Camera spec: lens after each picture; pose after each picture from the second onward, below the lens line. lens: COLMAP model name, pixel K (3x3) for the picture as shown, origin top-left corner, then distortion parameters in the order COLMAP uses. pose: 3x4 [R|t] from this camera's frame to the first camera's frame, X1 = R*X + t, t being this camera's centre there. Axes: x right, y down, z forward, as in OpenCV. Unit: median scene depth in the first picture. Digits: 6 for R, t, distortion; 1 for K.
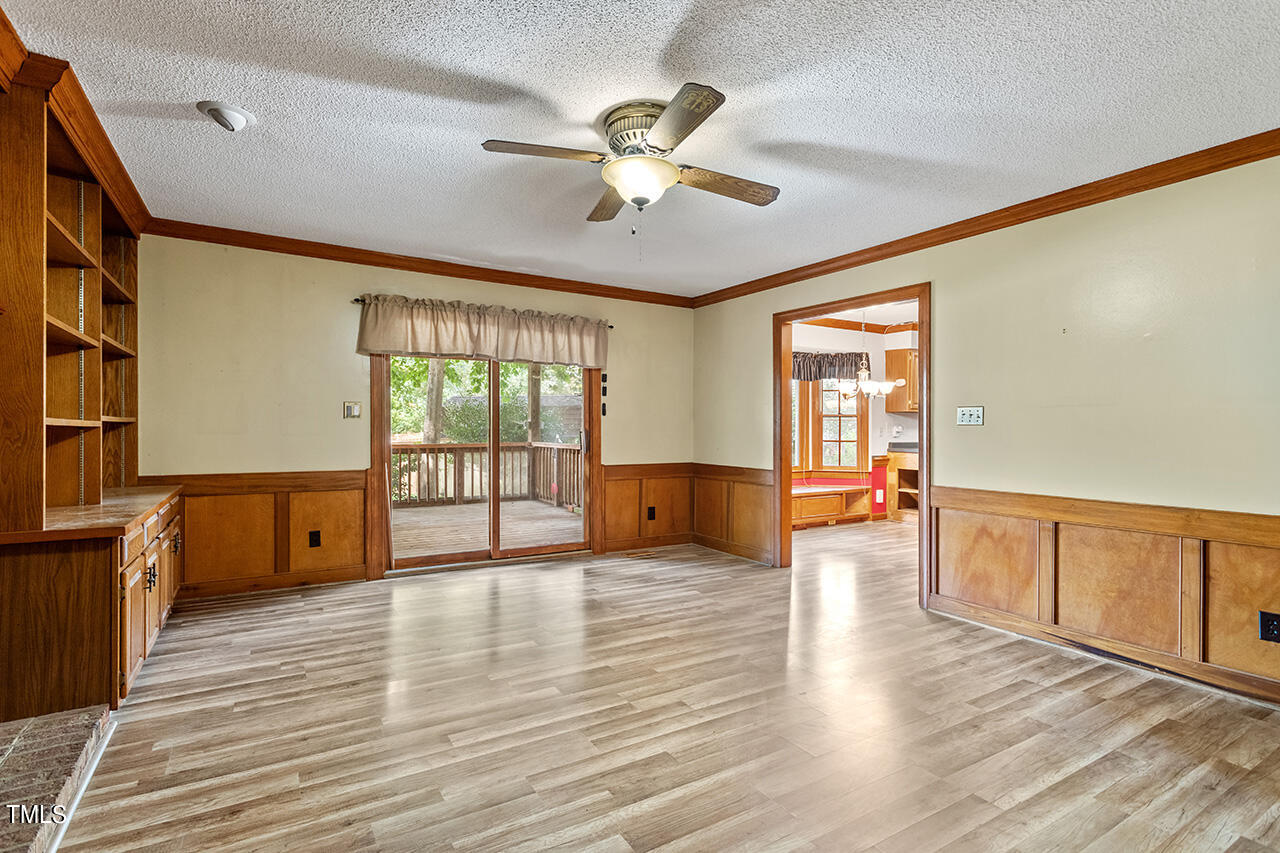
lens RADIAL K [[616.2, 0, 632.4], [0, 616.2, 432.5], [0, 0, 1]] dist [0.001065, 0.000657]
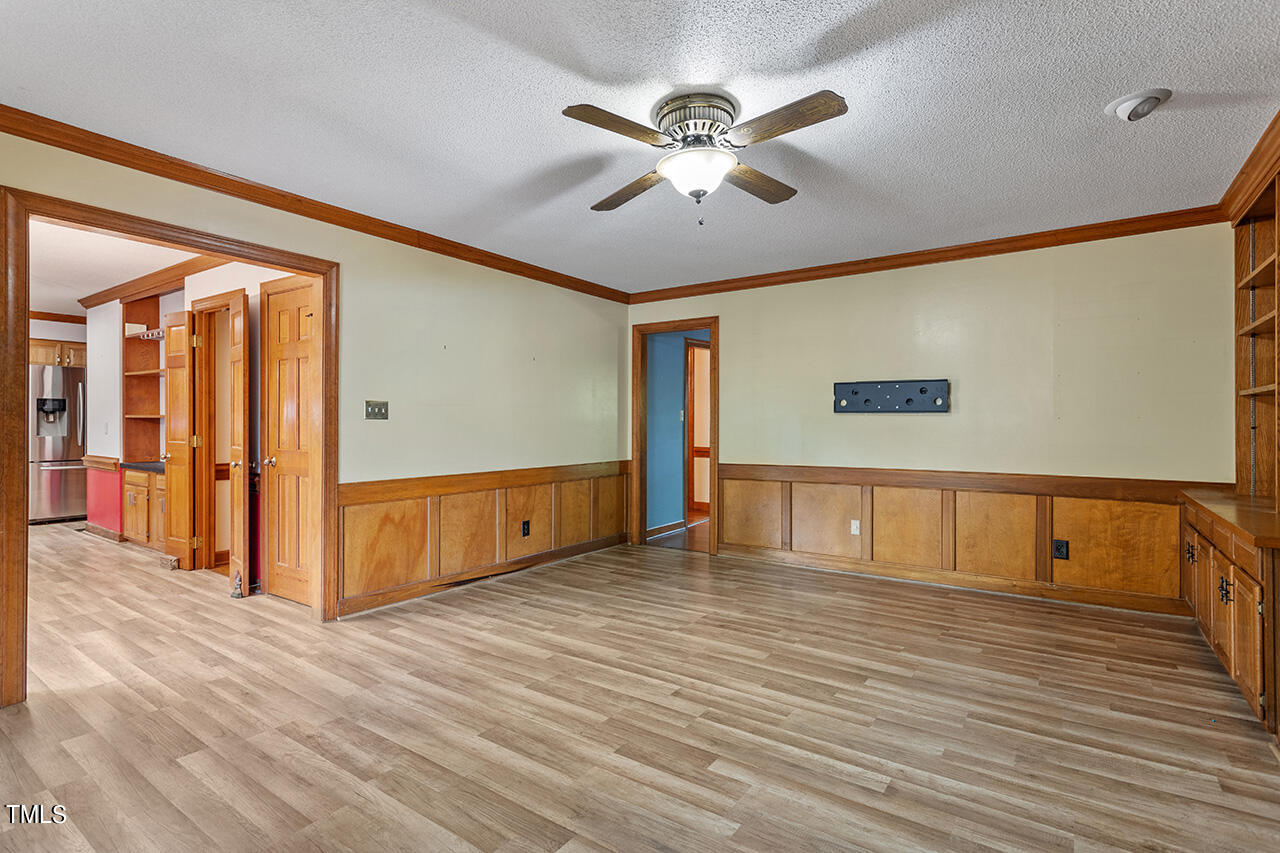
lens RADIAL K [[616.2, 0, 639.0], [0, 616.2, 417.7], [0, 0, 1]] dist [0.001065, 0.000657]
pose [[-0.404208, 0.001336, 0.914666, -0.573620], [0.001000, 0.999999, -0.001019, -0.013839], [-0.914667, 0.000503, -0.404208, 1.007373]]
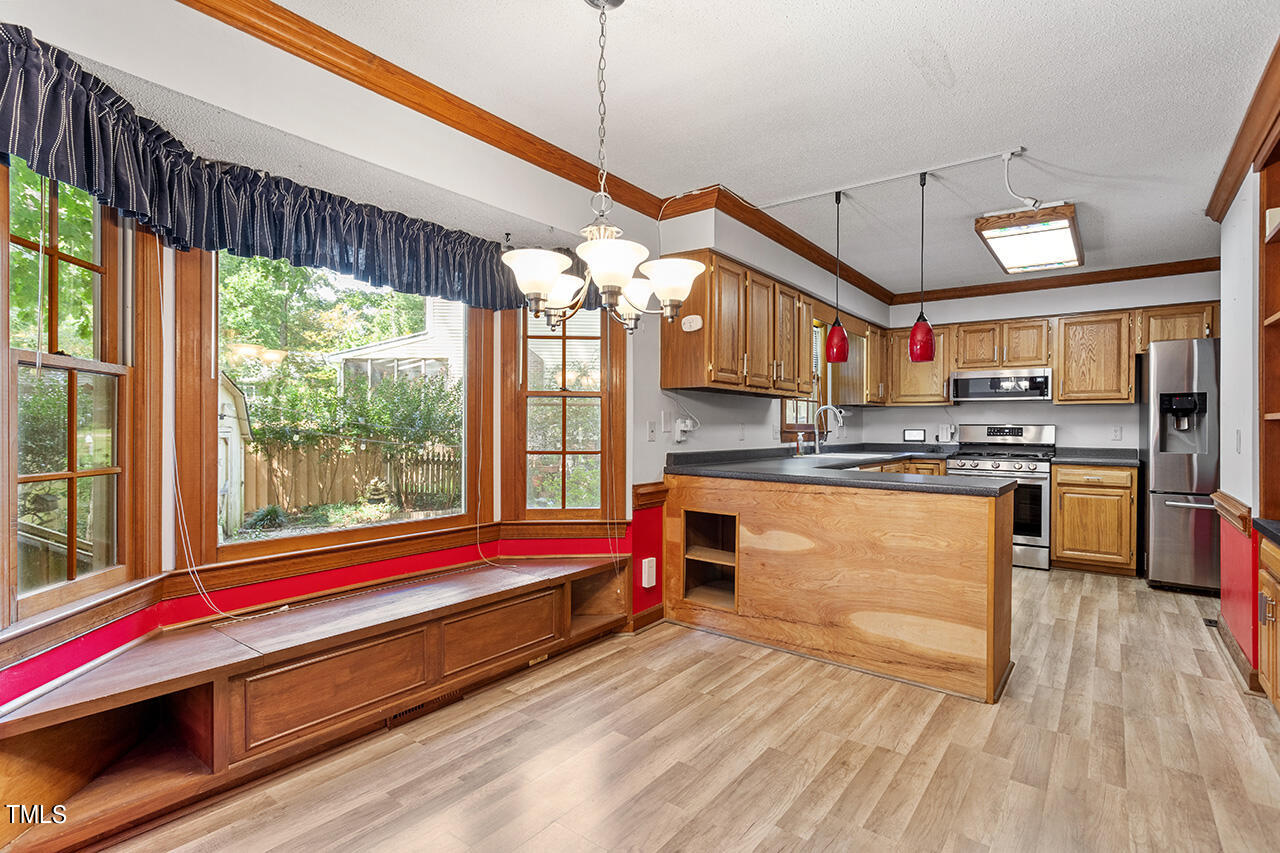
lens RADIAL K [[616.2, 0, 632.3], [0, 616.2, 432.0], [0, 0, 1]] dist [0.001065, 0.000657]
pose [[0.933774, 0.002446, 0.357855, 0.456537], [-0.002984, 0.999995, 0.000953, -0.001146], [-0.357851, -0.001957, 0.933777, 1.166047]]
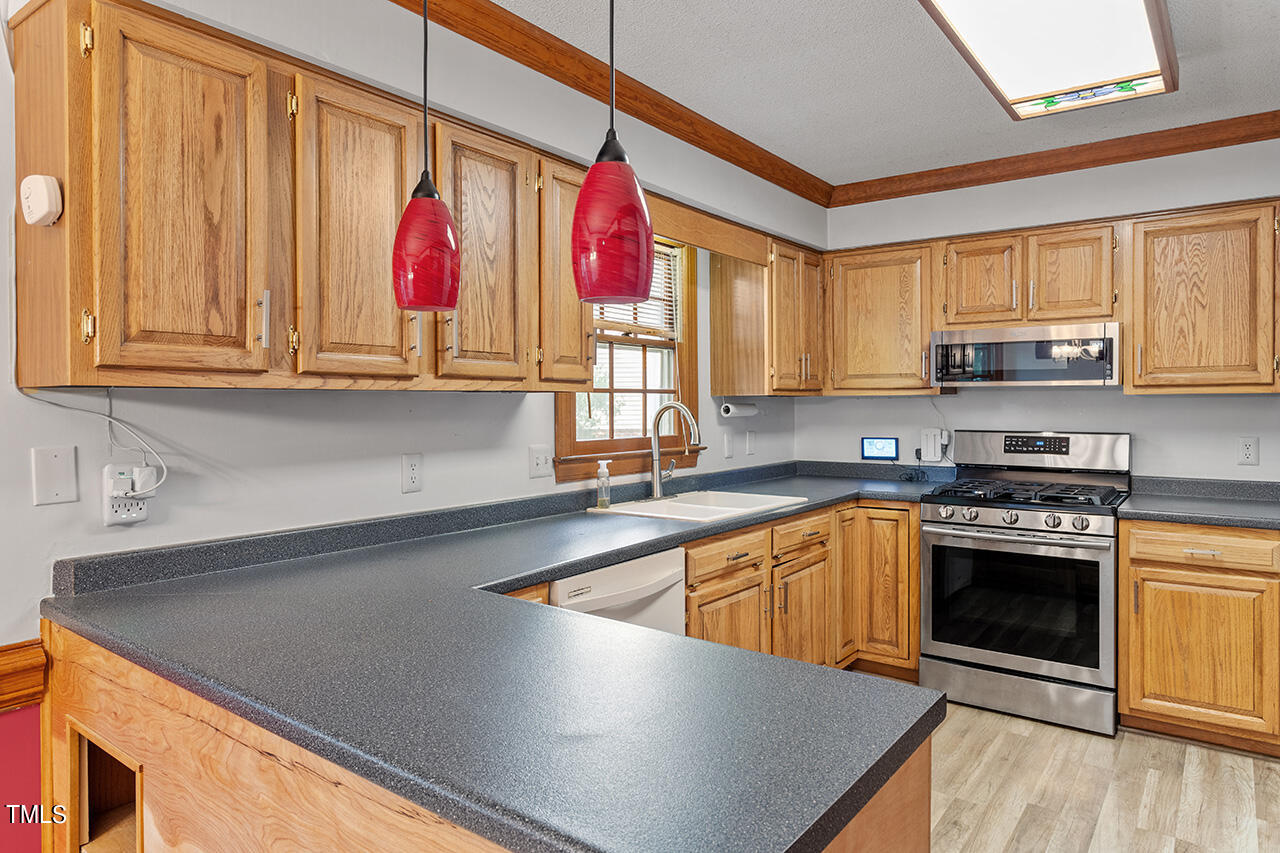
lens RADIAL K [[784.9, 0, 636.2], [0, 784.9, 411.9], [0, 0, 1]] dist [-0.013637, 0.007748]
pose [[0.930455, -0.008209, 0.366314, 0.995179], [0.006839, 0.999964, 0.005037, -0.052758], [-0.366342, -0.002181, 0.930478, 1.499397]]
